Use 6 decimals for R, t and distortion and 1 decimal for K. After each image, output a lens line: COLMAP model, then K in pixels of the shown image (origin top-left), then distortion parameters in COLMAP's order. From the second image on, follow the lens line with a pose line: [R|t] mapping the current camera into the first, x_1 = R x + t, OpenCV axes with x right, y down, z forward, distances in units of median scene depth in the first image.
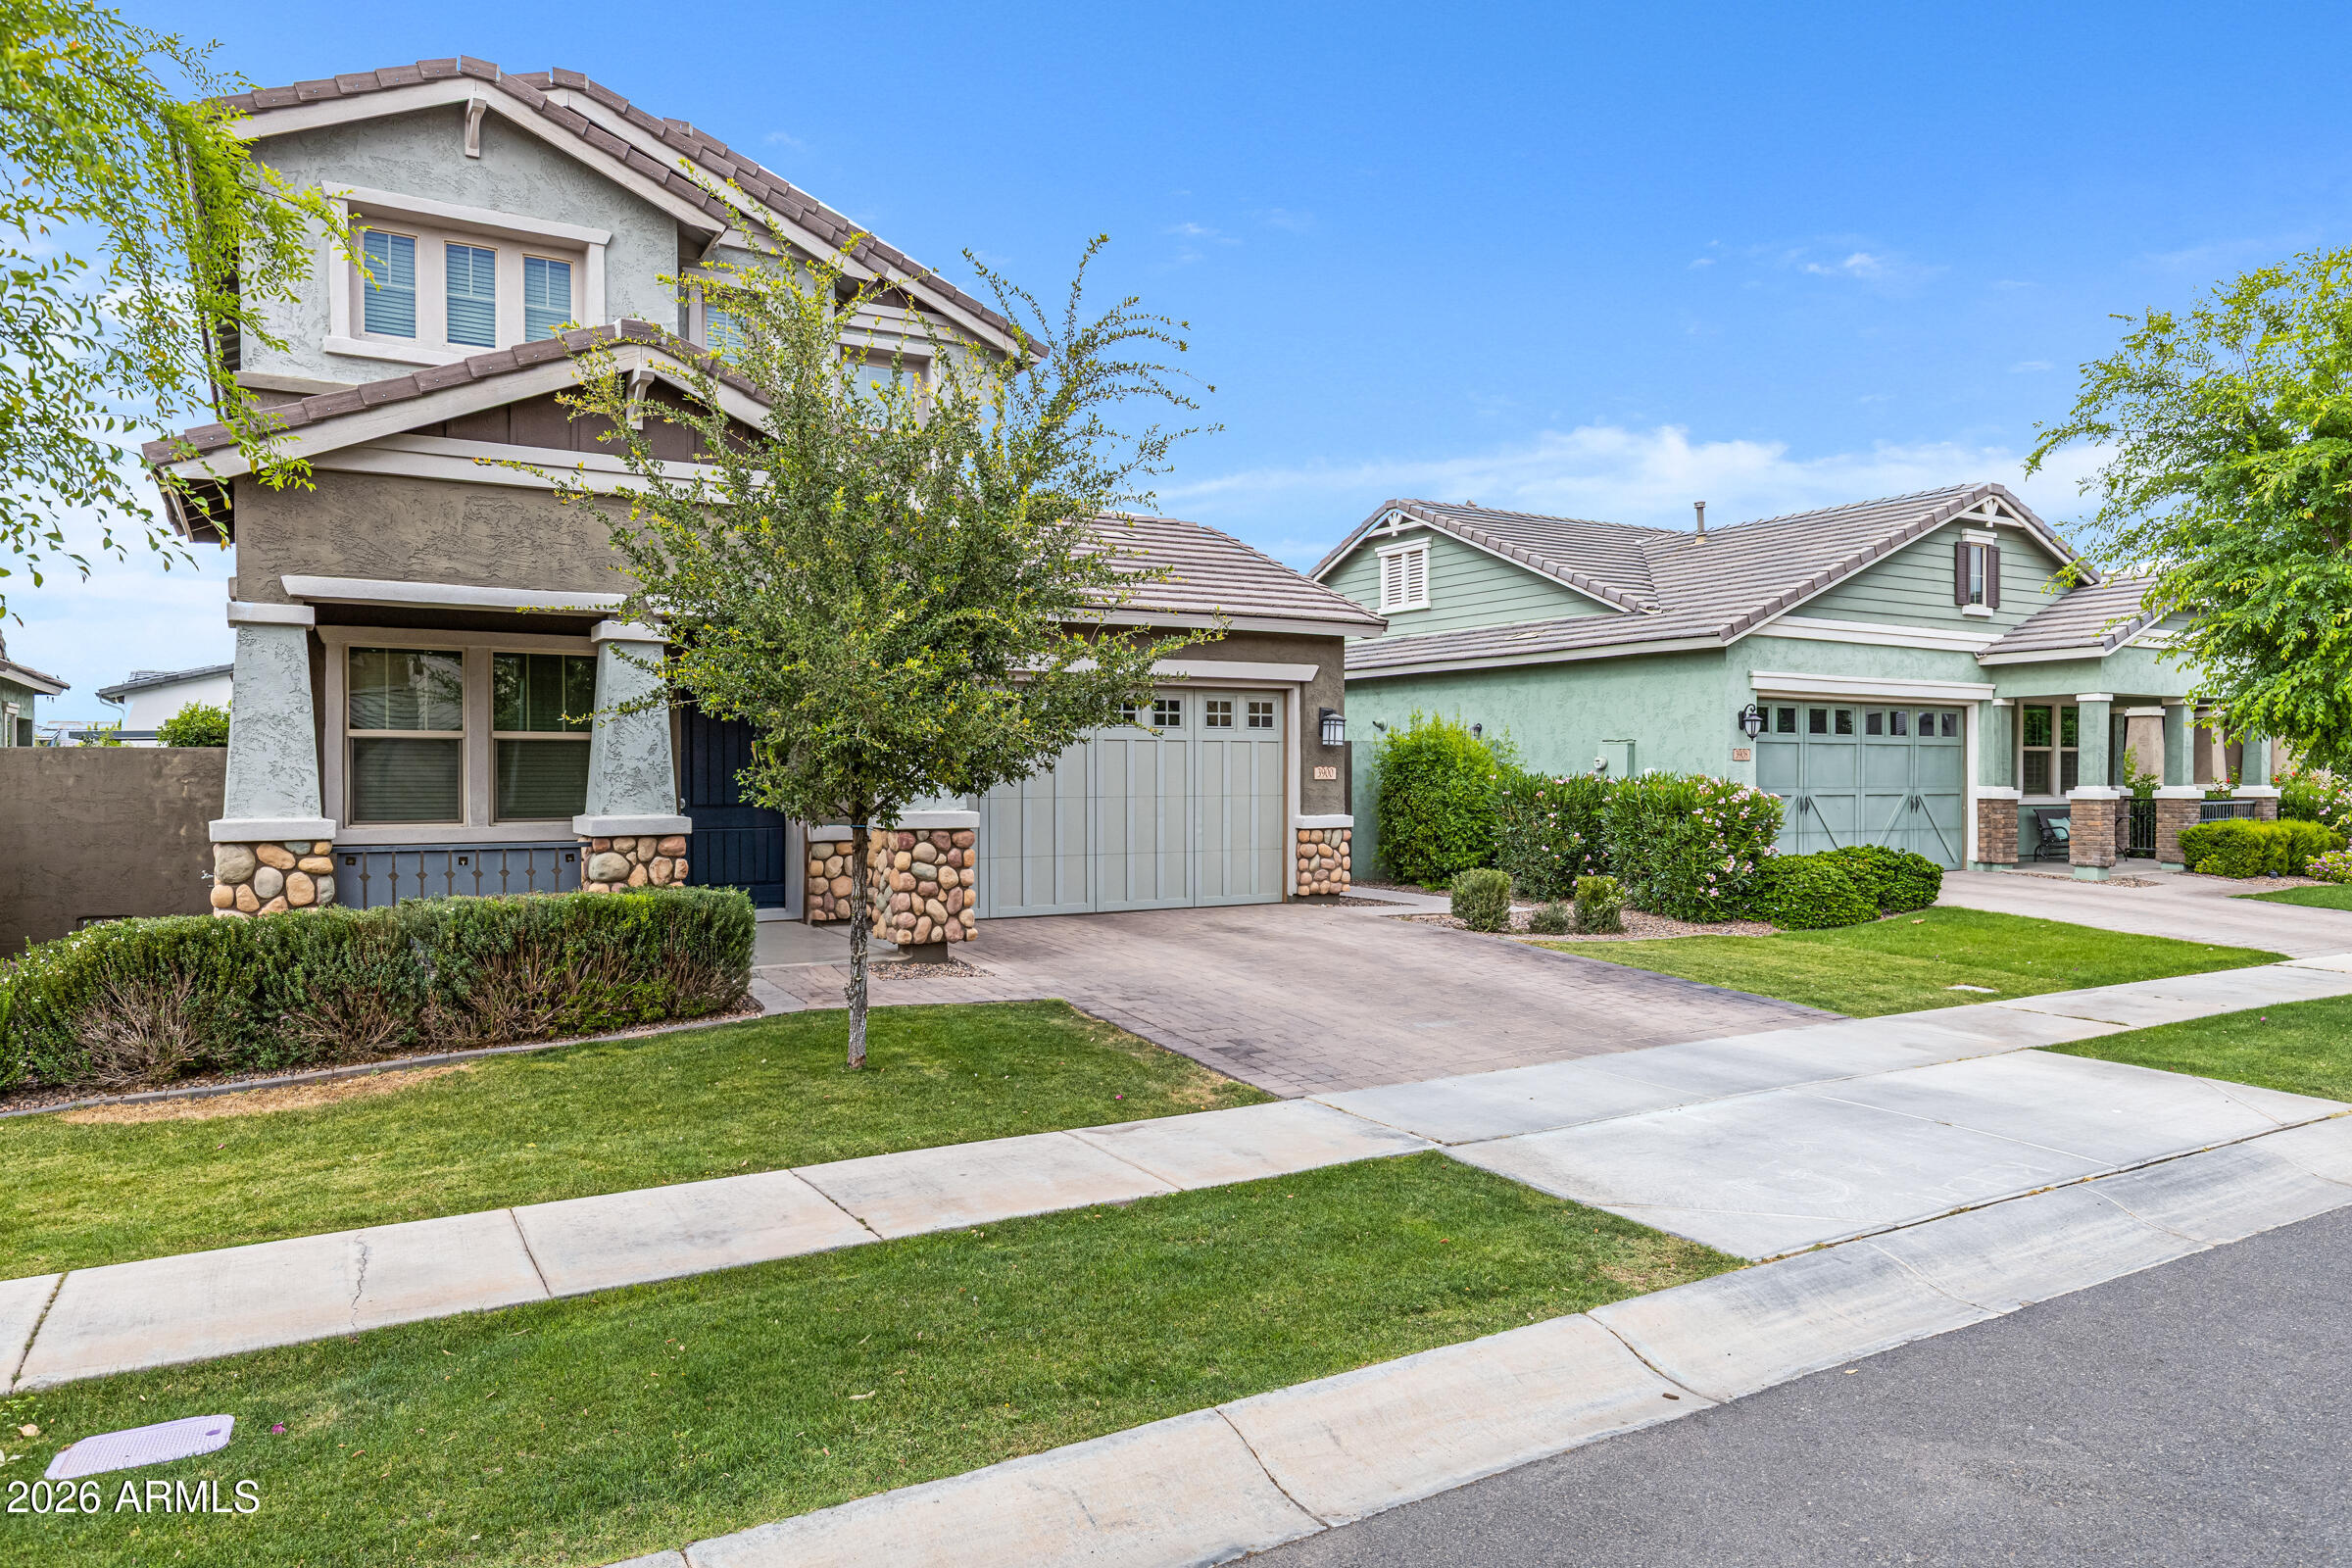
lens RADIAL K [[1490.8, 0, 1175.7], [0, 1490.8, 789.3], [0, 0, 1]] dist [0.010401, 0.001769]
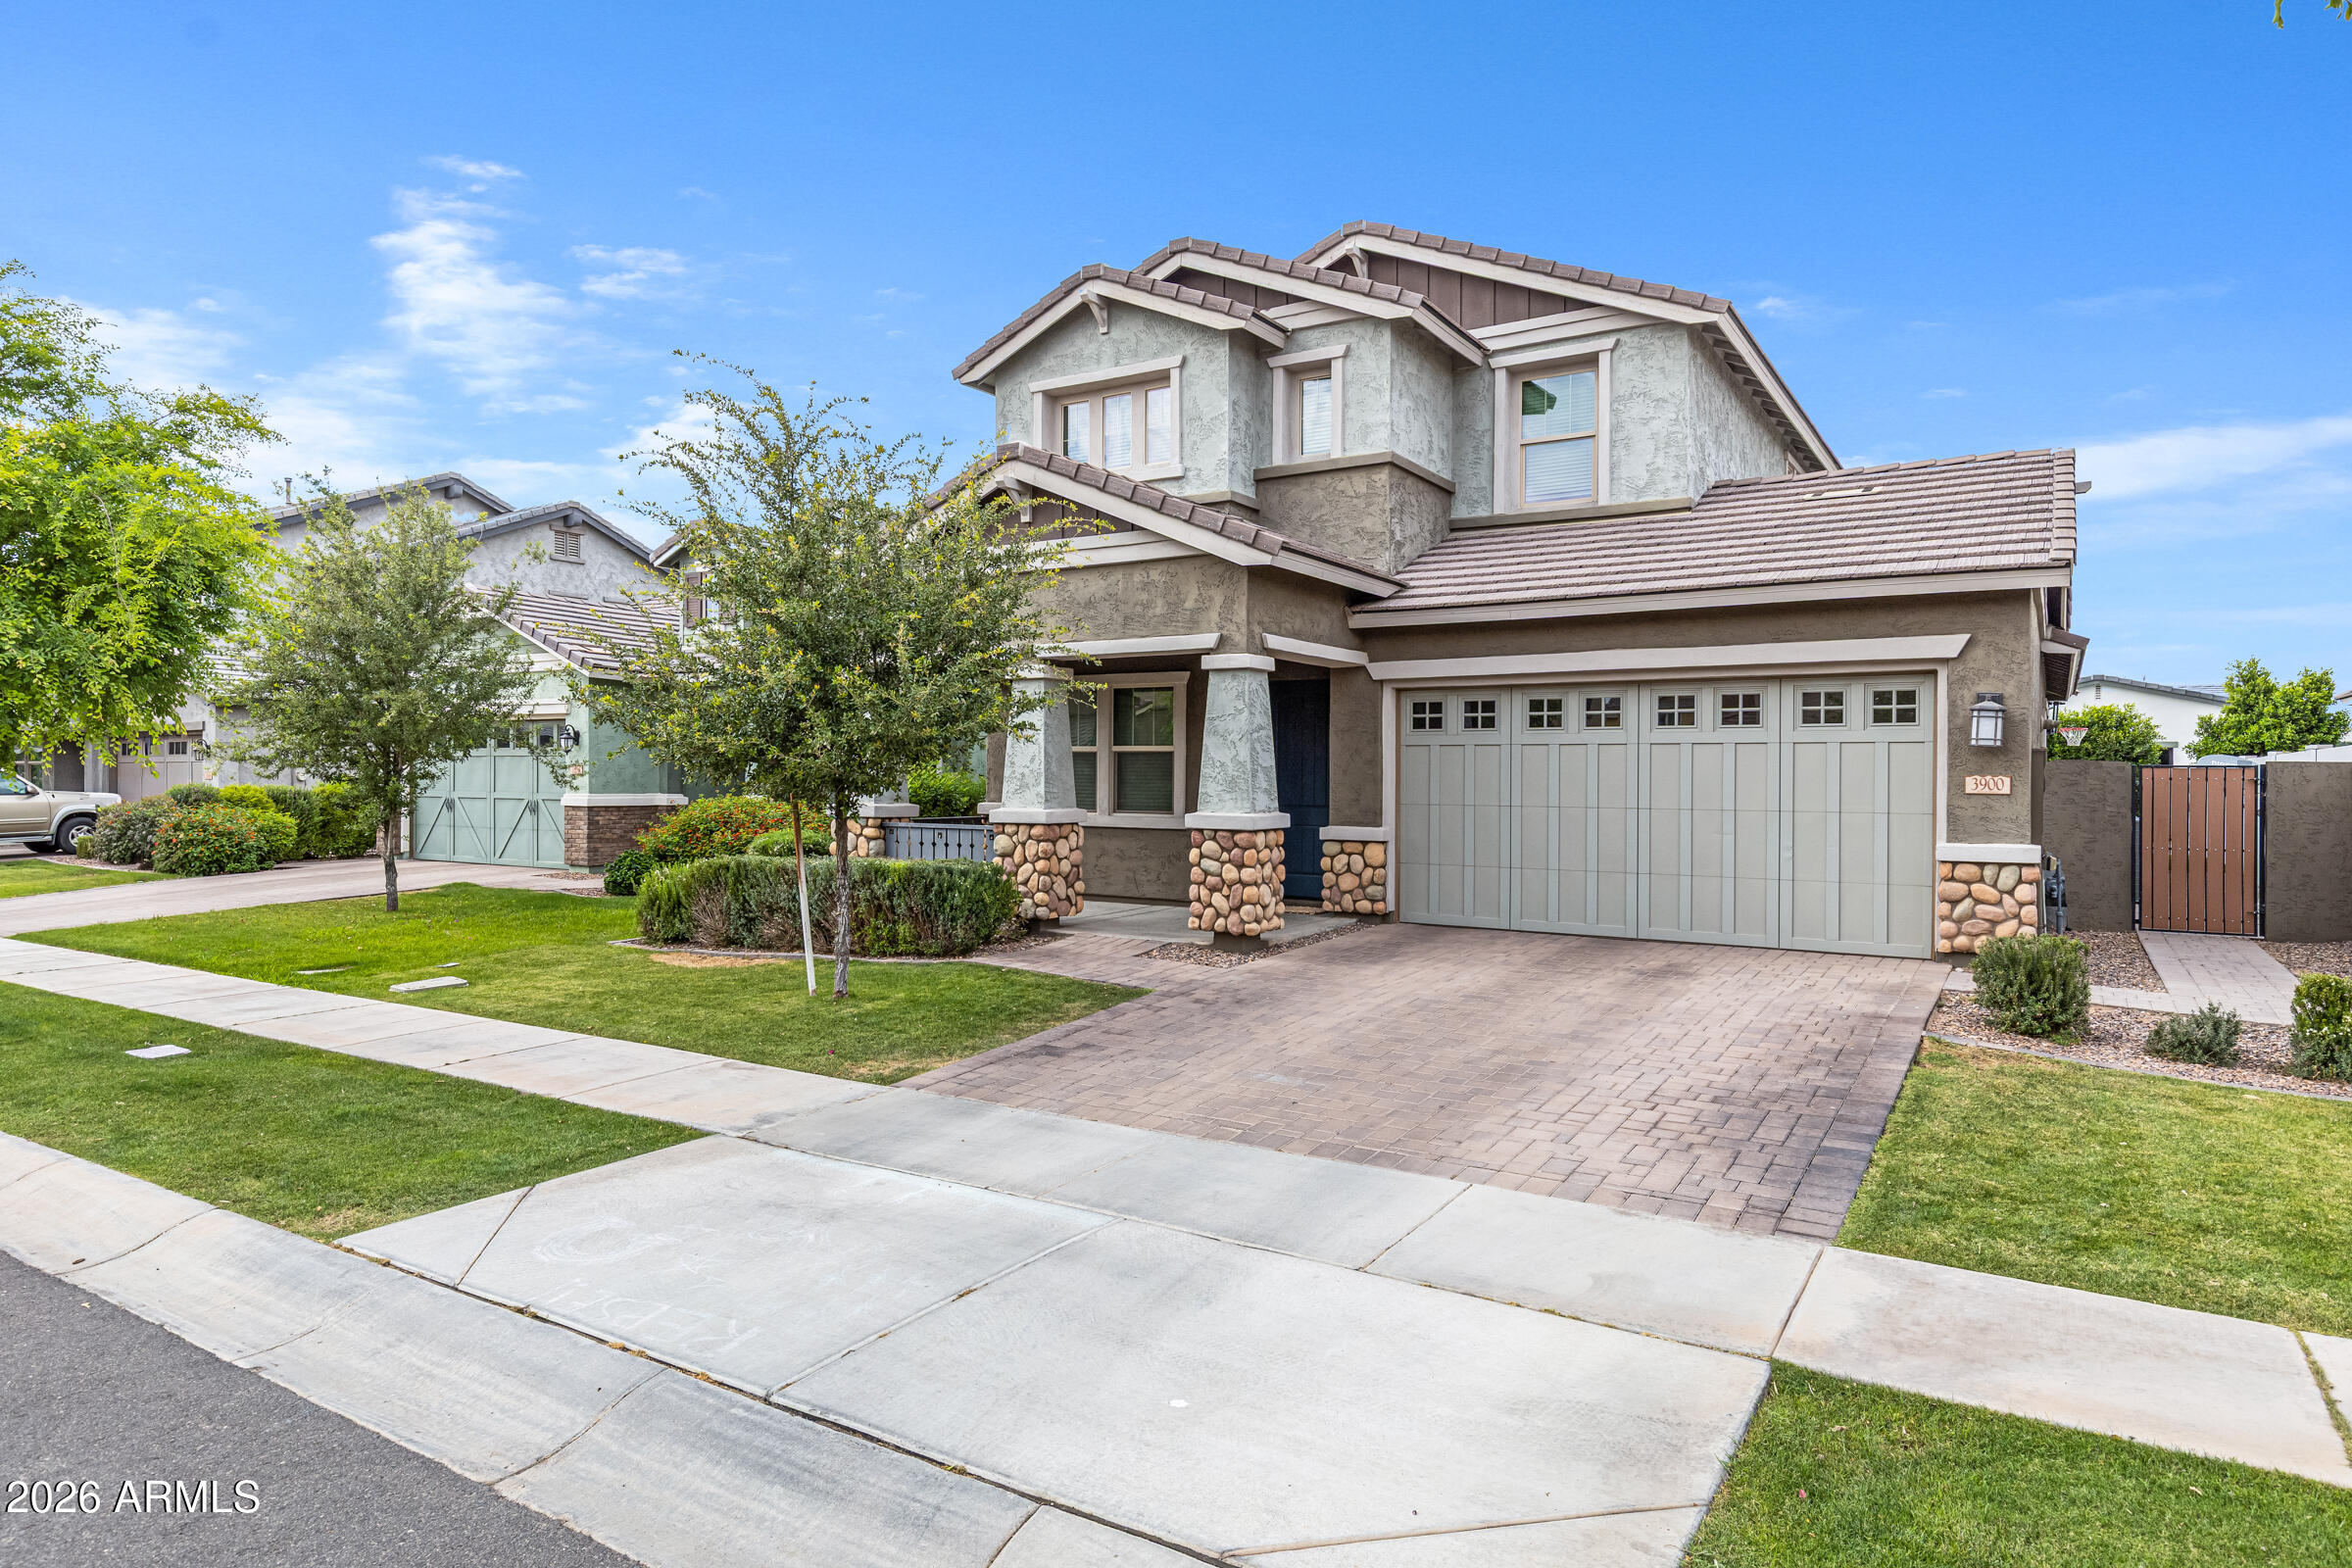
lens RADIAL K [[1383.1, 0, 1173.0], [0, 1383.1, 764.7], [0, 0, 1]] dist [-0.006693, -0.000088]
pose [[0.445012, -0.000318, -0.895524, 0.662015], [-0.016736, 0.999822, -0.008672, -0.010449], [0.895368, 0.018847, 0.444928, 0.458747]]
